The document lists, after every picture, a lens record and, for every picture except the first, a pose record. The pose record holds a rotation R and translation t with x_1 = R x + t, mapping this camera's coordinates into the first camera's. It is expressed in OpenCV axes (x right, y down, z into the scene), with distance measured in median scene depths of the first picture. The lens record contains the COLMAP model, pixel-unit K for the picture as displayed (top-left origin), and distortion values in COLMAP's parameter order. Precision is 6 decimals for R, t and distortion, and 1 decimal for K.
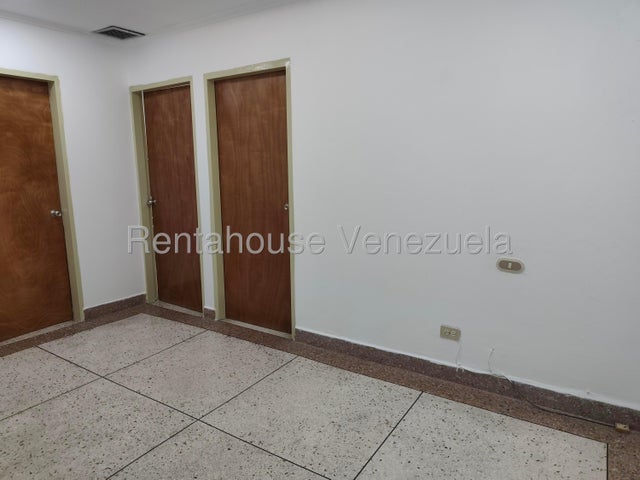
lens RADIAL K [[438.3, 0, 315.4], [0, 438.3, 236.9], [0, 0, 1]] dist [0.059708, -0.074981]
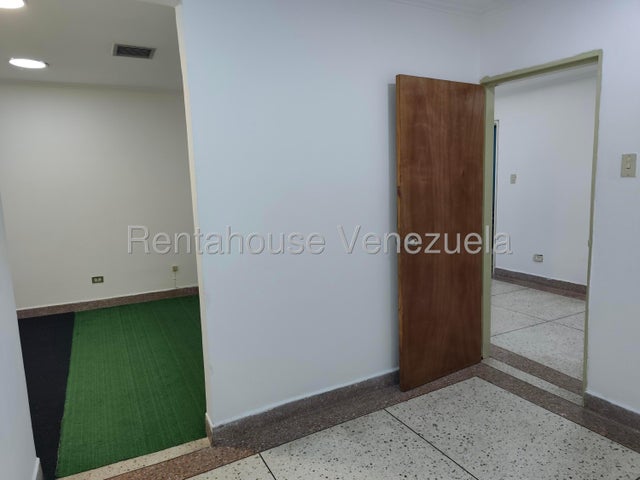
lens RADIAL K [[438.3, 0, 315.4], [0, 438.3, 236.9], [0, 0, 1]] dist [0.059708, -0.074981]
pose [[-0.870423, -0.025308, 0.491653, -0.415696], [0.122023, 0.956424, 0.265262, -0.345971], [-0.476942, 0.290883, -0.829405, 2.000643]]
